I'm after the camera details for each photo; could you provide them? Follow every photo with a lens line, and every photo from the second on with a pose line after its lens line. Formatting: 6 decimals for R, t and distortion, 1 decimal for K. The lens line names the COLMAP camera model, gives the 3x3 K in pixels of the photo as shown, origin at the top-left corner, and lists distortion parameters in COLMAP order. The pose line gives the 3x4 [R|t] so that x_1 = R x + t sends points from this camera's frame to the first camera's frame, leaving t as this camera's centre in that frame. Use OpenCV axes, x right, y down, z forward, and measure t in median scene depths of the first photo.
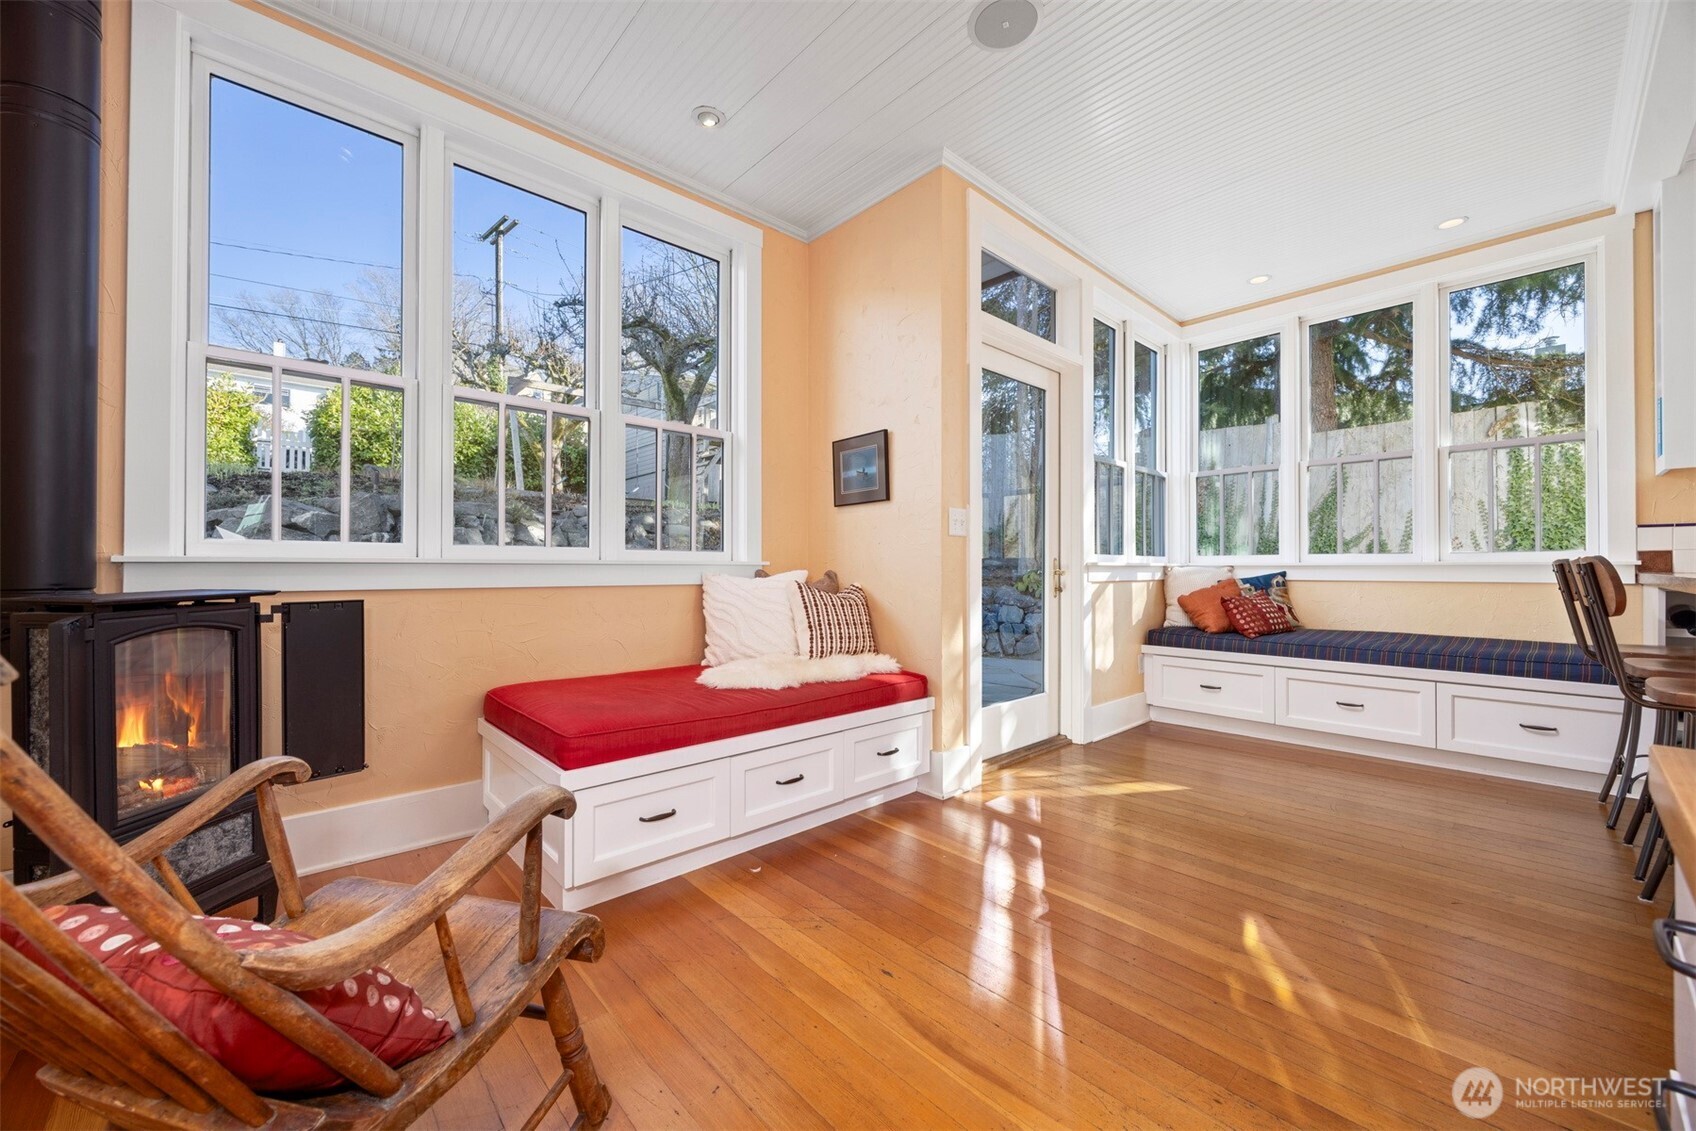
lens RADIAL K [[641.4, 0, 850.2], [0, 641.4, 573.5], [0, 0, 1]] dist [-0.004060, -0.000056]
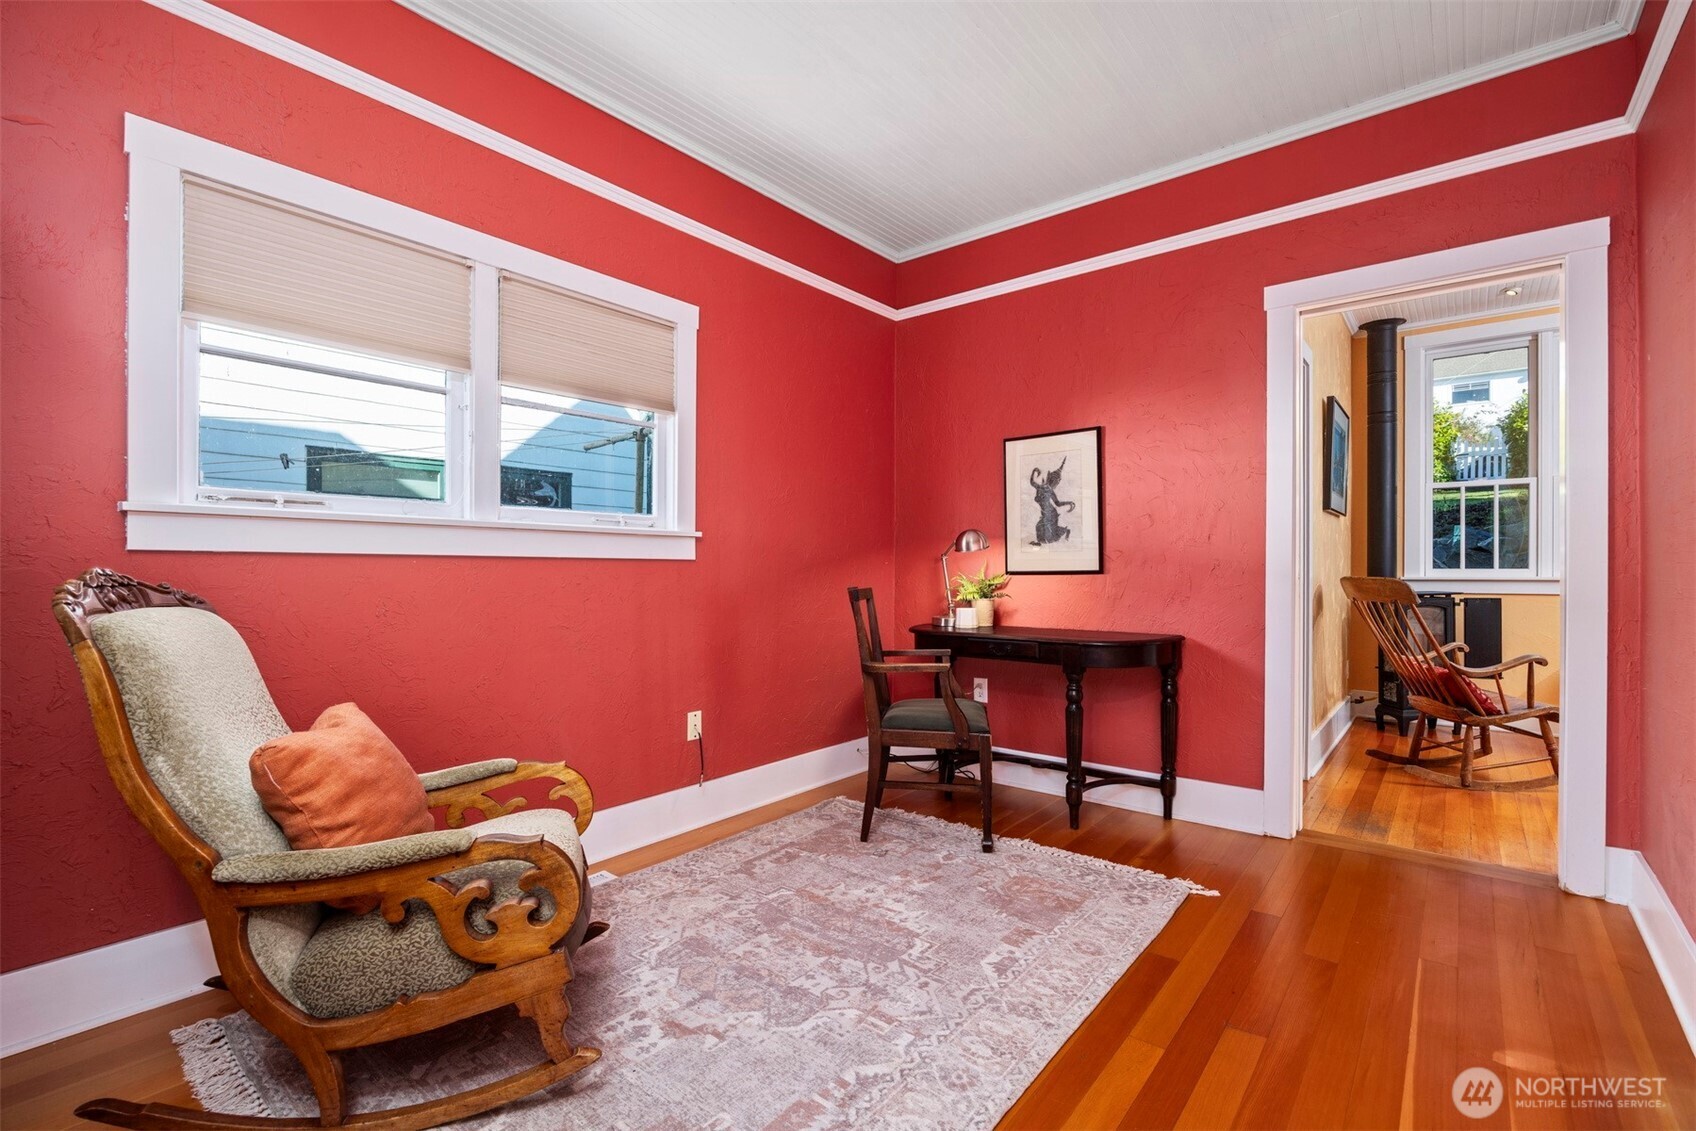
lens RADIAL K [[721.7, 0, 848.0], [0, 721.7, 565.5], [0, 0, 1]] dist [-0.000690, 0.000029]
pose [[0.120057, -0.003490, -0.992761, 1.406437], [-0.000354, 0.999994, -0.003558, -0.059266], [0.992767, 0.000779, 0.120055, -1.495724]]
